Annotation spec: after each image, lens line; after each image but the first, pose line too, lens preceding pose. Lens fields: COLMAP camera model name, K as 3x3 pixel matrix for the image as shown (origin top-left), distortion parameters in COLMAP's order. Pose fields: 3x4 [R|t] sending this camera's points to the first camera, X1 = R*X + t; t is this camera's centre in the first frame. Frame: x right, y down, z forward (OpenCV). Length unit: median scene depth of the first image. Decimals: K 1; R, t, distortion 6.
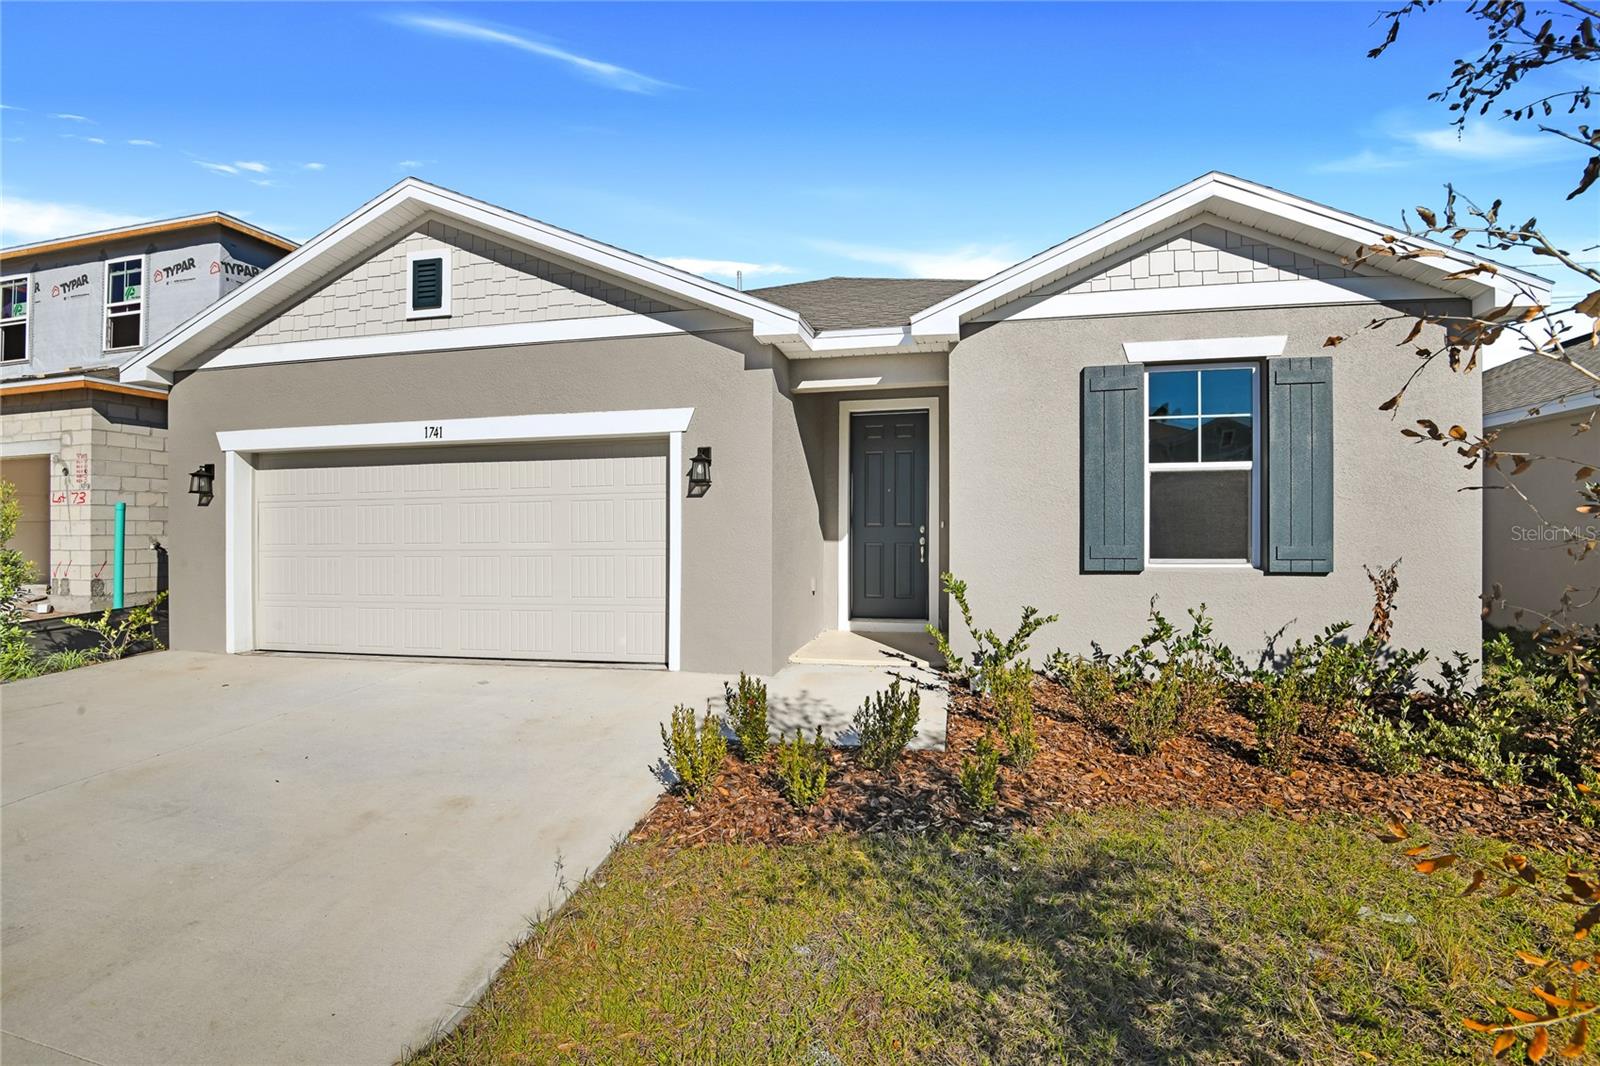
lens RADIAL K [[763.2, 0, 790.0], [0, 763.2, 531.0], [0, 0, 1]] dist [-0.019591, -0.008133]
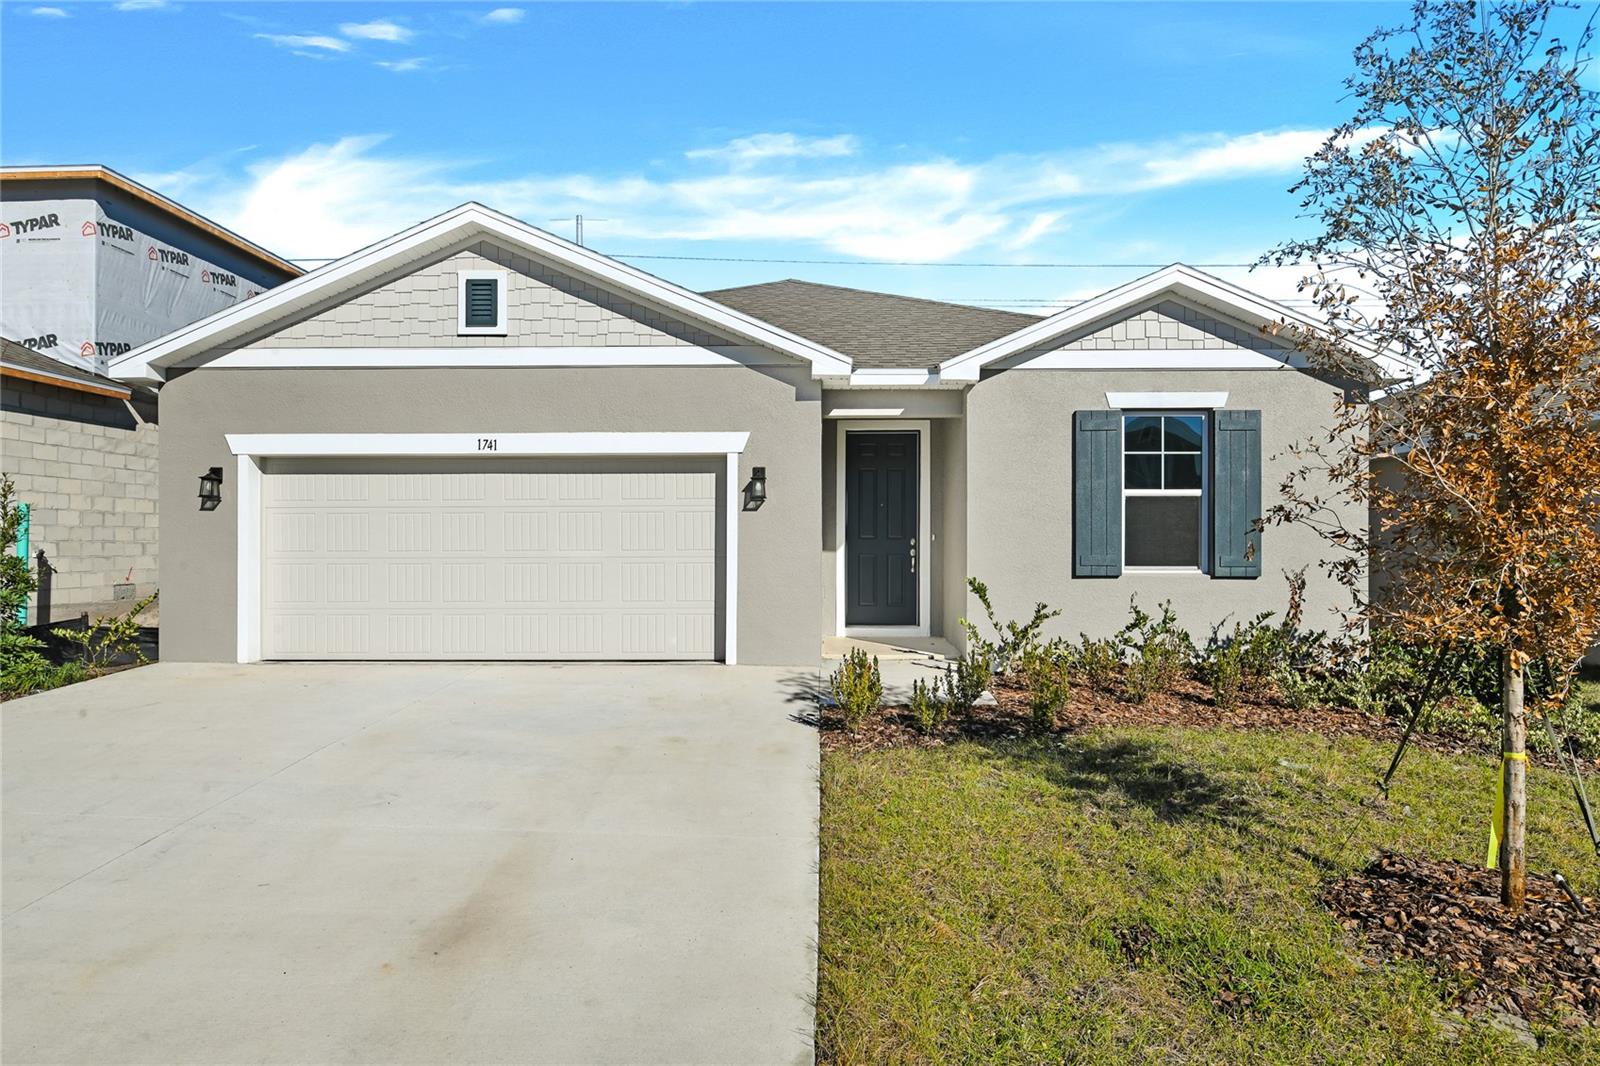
lens RADIAL K [[984.9, 0, 791.4], [0, 984.9, 526.3], [0, 0, 1]] dist [0.013118, 0.003754]
pose [[0.983433, 0.011307, 0.180921, -0.330748], [-0.007662, 0.999754, -0.020837, 0.008905], [-0.181112, 0.019105, 0.983277, -0.454727]]
